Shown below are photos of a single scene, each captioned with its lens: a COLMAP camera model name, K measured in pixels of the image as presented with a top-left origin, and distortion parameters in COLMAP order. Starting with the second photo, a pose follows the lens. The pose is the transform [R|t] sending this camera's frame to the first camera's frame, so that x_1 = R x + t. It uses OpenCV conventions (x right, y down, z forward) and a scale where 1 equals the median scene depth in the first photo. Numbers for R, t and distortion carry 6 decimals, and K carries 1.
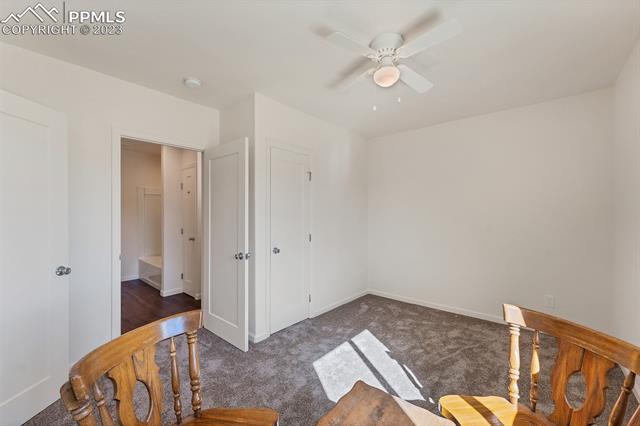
lens RADIAL K [[261.7, 0, 323.2], [0, 261.7, 211.1], [0, 0, 1]] dist [0.000765, 0.000149]
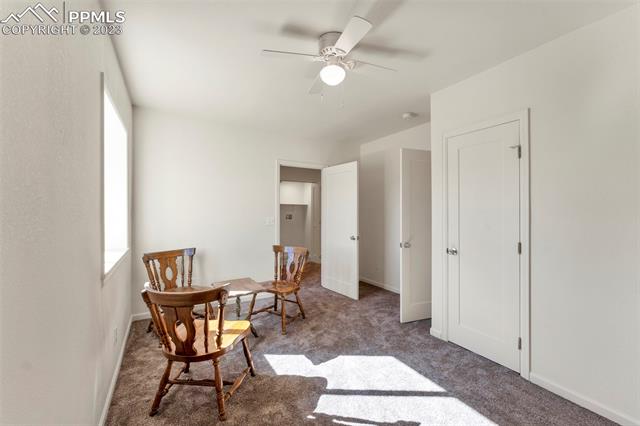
lens RADIAL K [[261.7, 0, 322.0], [0, 261.7, 211.9], [0, 0, 1]] dist [0.000765, 0.000149]
pose [[-0.316525, -0.006398, -0.948563, 0.842221], [-0.018708, 0.999825, -0.000501, 0.027794], [0.948400, 0.017587, -0.316589, 0.887425]]
